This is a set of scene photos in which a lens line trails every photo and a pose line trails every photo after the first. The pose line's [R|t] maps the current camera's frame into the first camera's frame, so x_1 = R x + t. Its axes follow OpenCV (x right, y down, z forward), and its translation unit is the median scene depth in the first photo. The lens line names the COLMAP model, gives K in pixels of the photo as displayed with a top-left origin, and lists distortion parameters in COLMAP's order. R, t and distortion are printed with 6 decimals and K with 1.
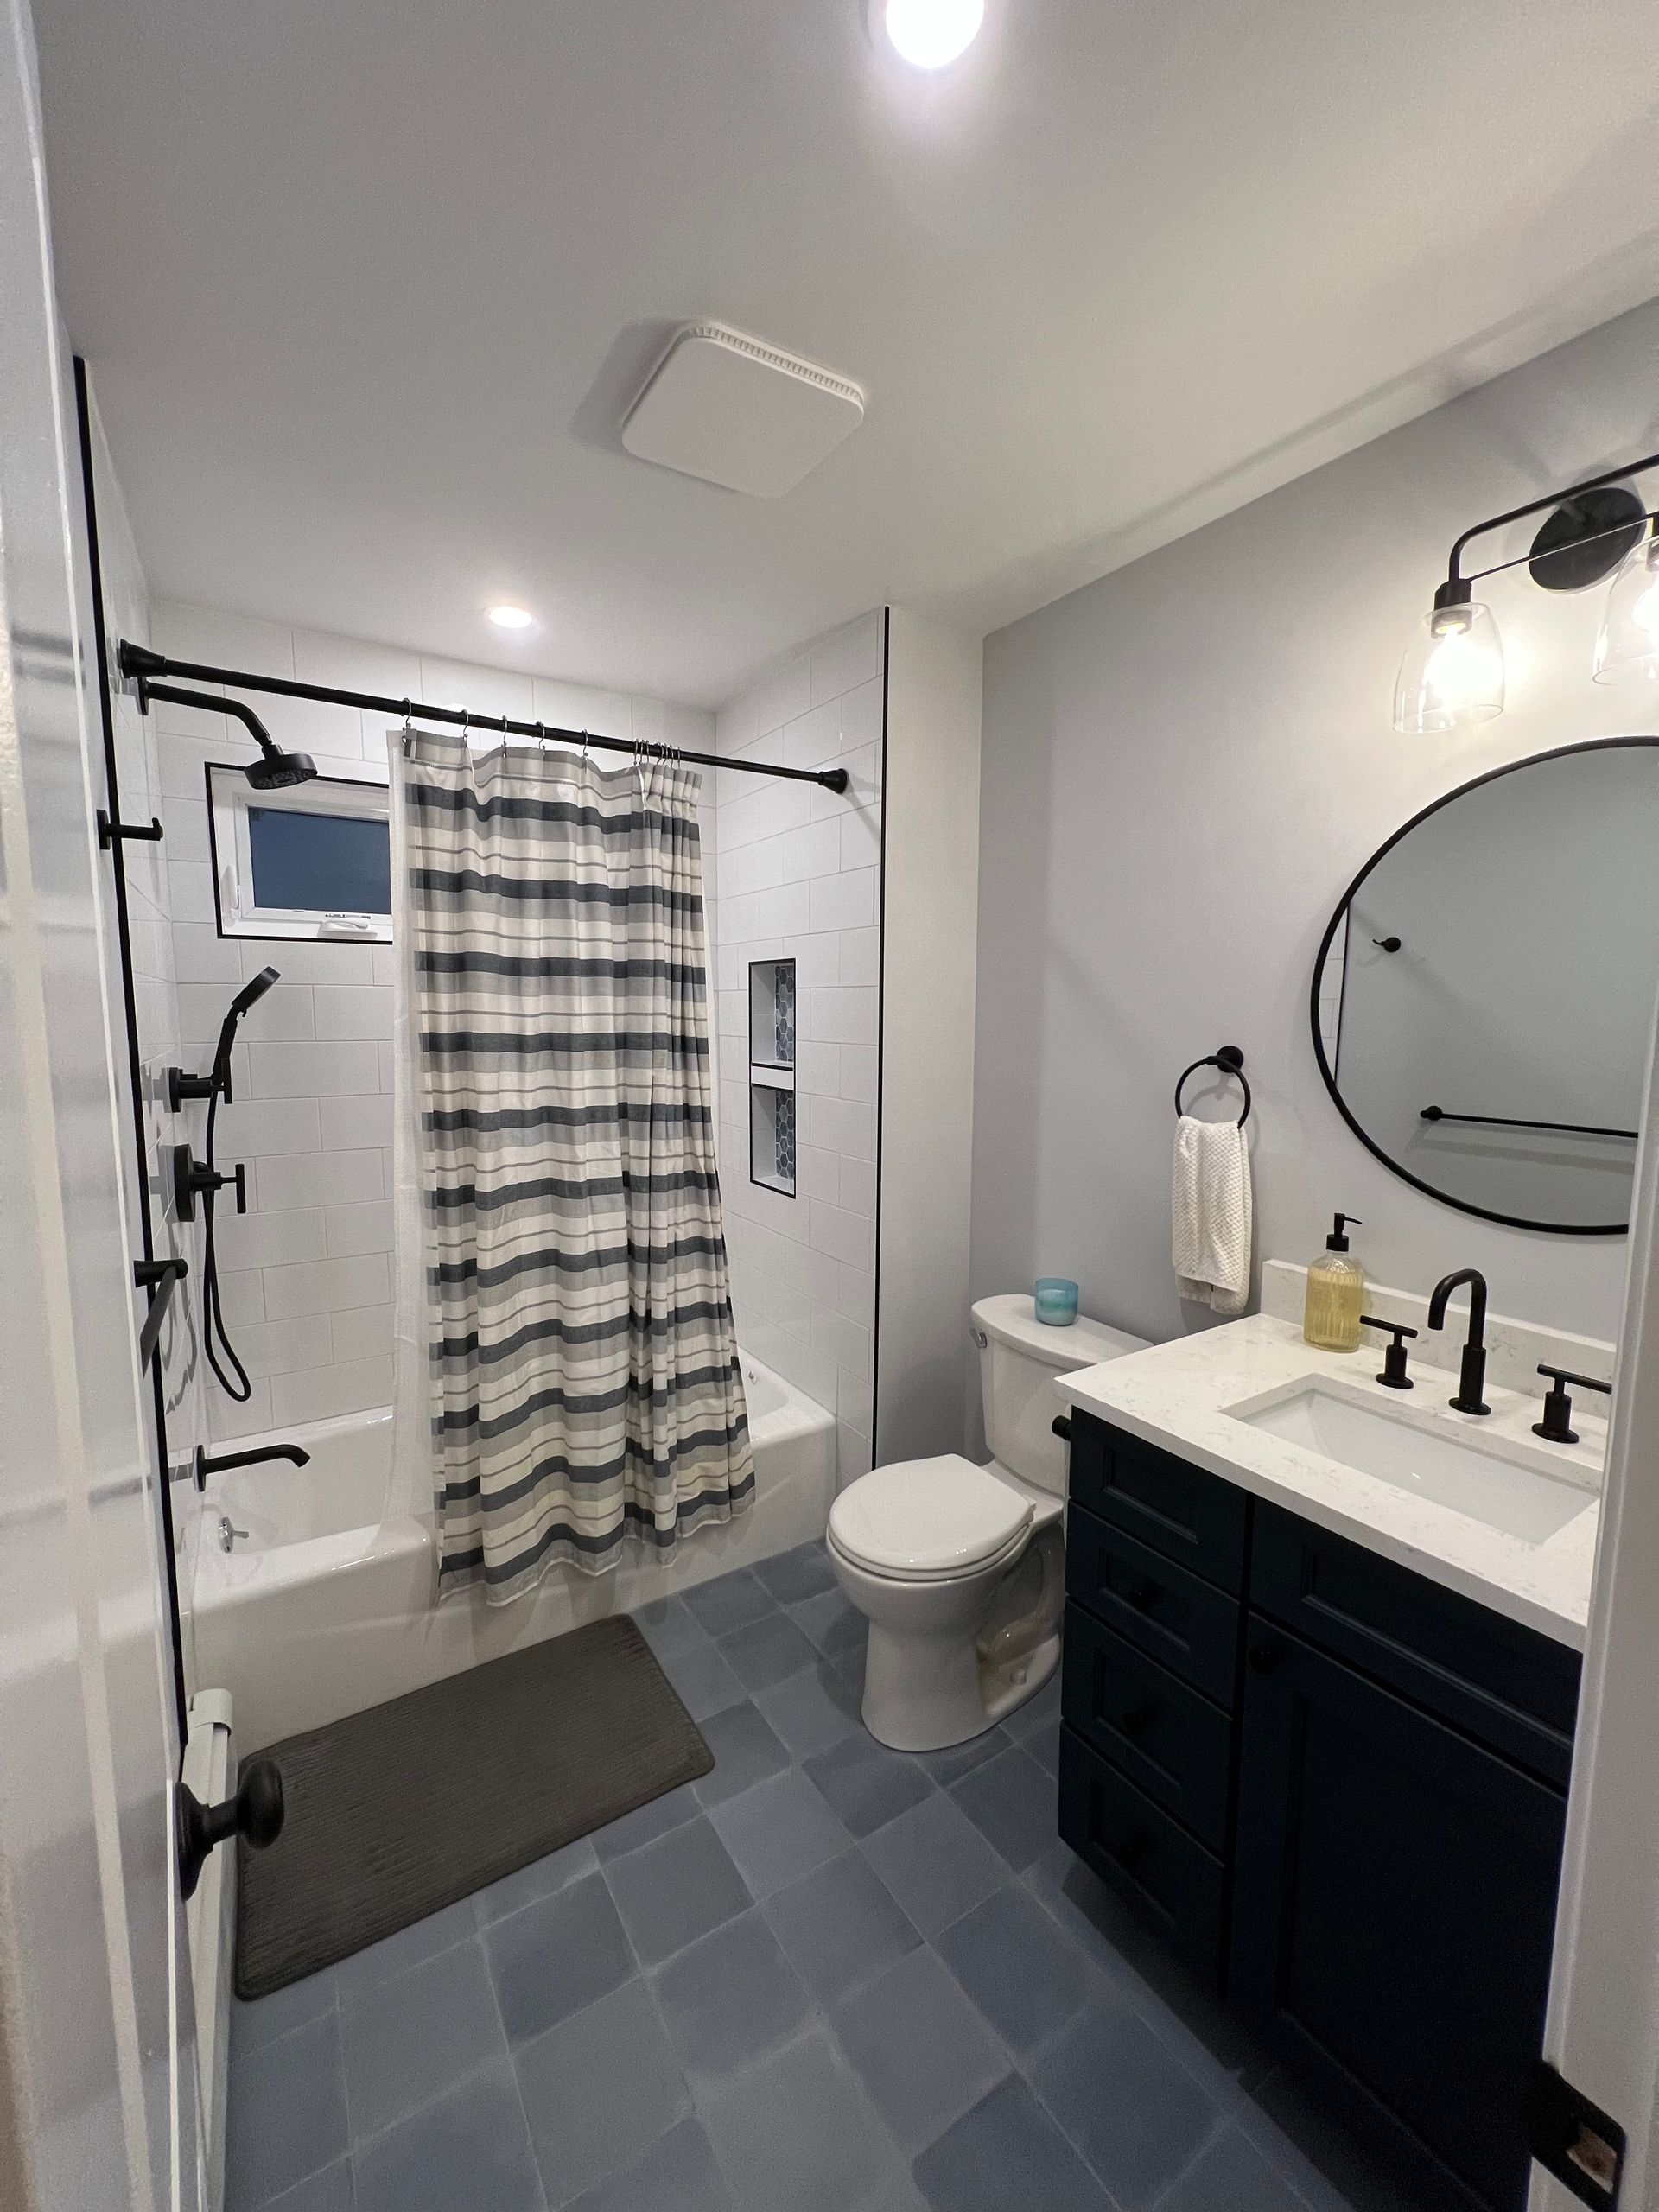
lens RADIAL K [[879.3, 0, 822.4], [0, 879.3, 1101.6], [0, 0, 1]] dist [-0.001597, 0.000227]
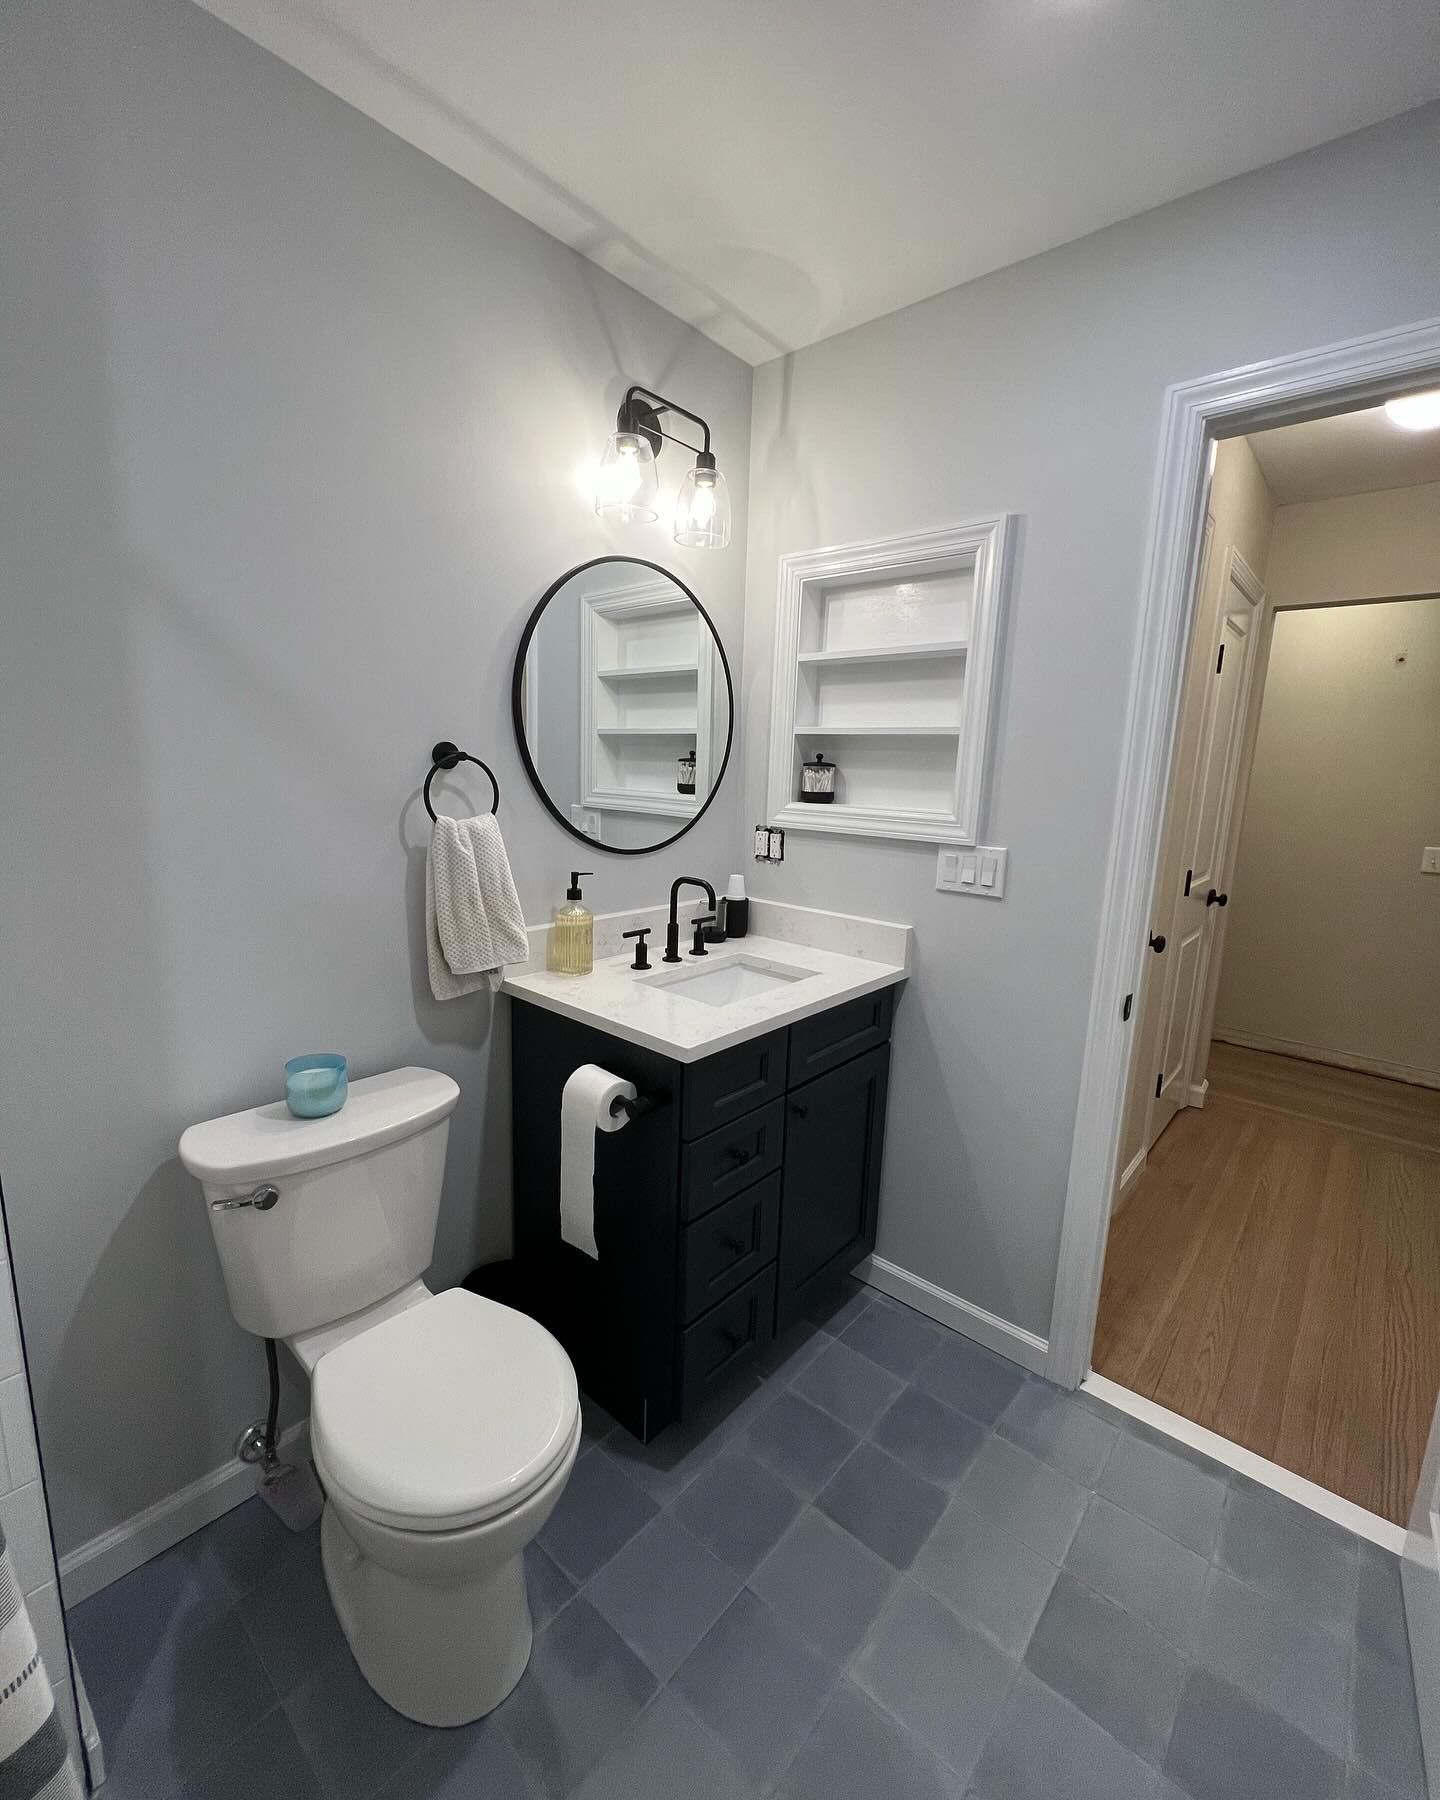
lens RADIAL K [[768.8, 0, 714.6], [0, 768.8, 904.6], [0, 0, 1]] dist [0.000898, -0.000119]
pose [[-0.281948, -0.183103, 0.941796, -0.618331], [0.065512, 0.975655, 0.209298, -0.057354], [-0.957191, 0.120710, -0.263088, 1.206740]]
